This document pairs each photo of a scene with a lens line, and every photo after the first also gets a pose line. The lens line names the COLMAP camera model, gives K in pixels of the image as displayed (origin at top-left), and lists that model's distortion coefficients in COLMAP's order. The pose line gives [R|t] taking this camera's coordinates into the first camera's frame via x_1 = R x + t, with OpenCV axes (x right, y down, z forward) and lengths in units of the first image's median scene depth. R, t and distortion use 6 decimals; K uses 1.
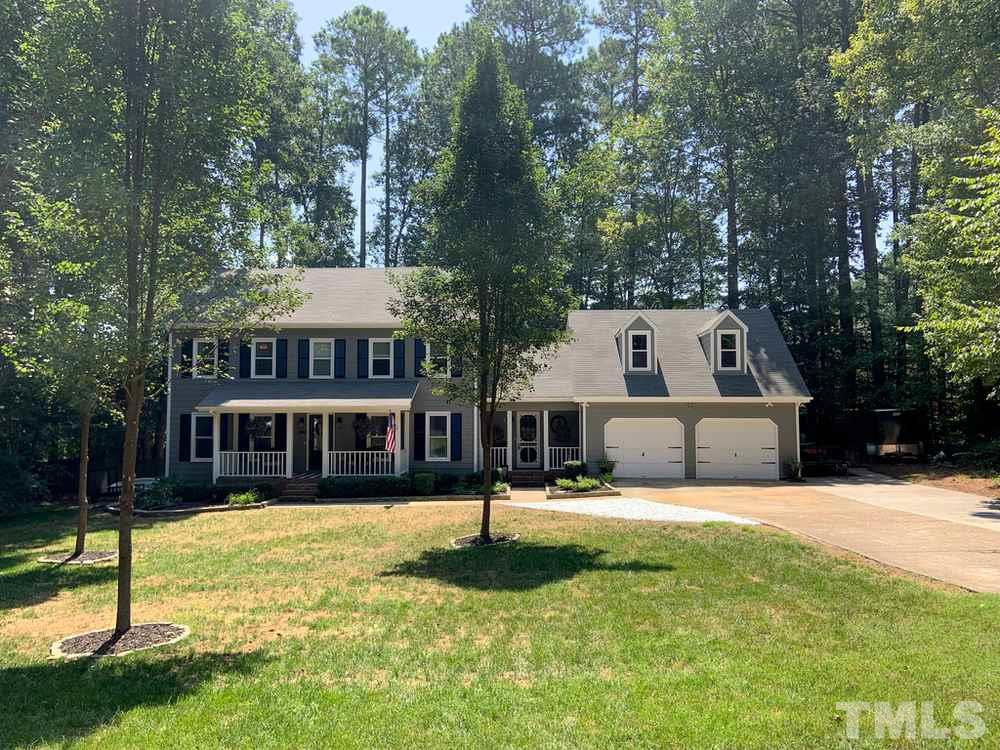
lens RADIAL K [[758.6, 0, 500.0], [0, 758.6, 375.0], [0, 0, 1]] dist [0.040731, 0.000448]
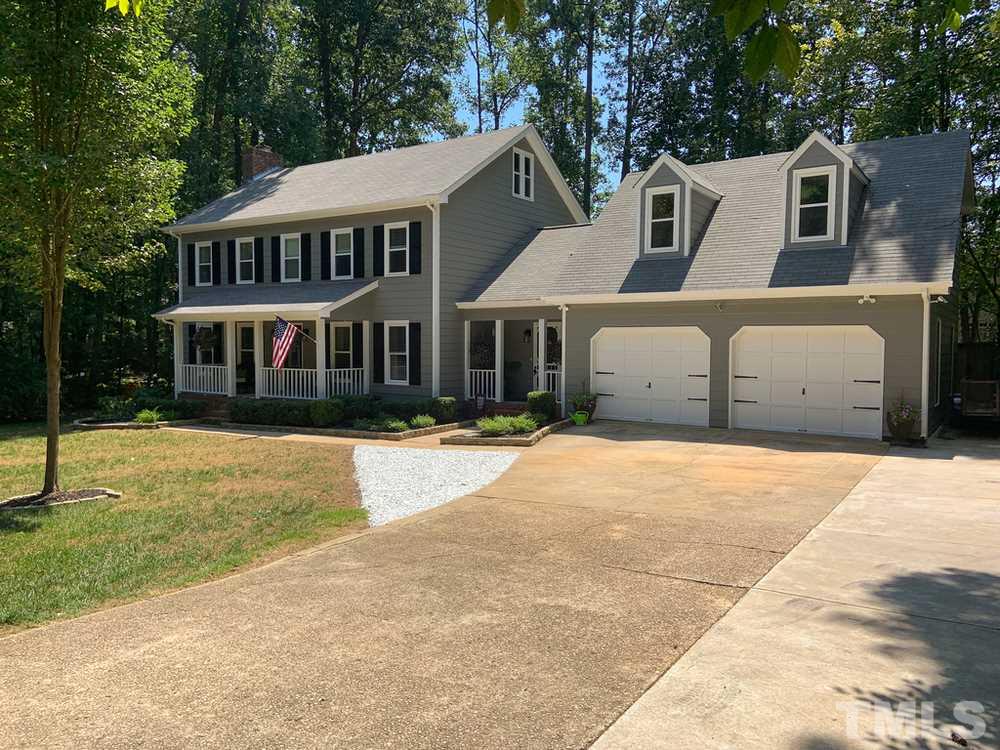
lens RADIAL K [[758.6, 0, 500.0], [0, 758.6, 375.0], [0, 0, 1]] dist [0.040731, 0.000448]
pose [[0.851531, 0.027898, -0.523561, 0.414143], [0.017731, 0.996480, 0.081935, 0.042653], [0.524004, -0.079054, 0.848039, 0.407246]]
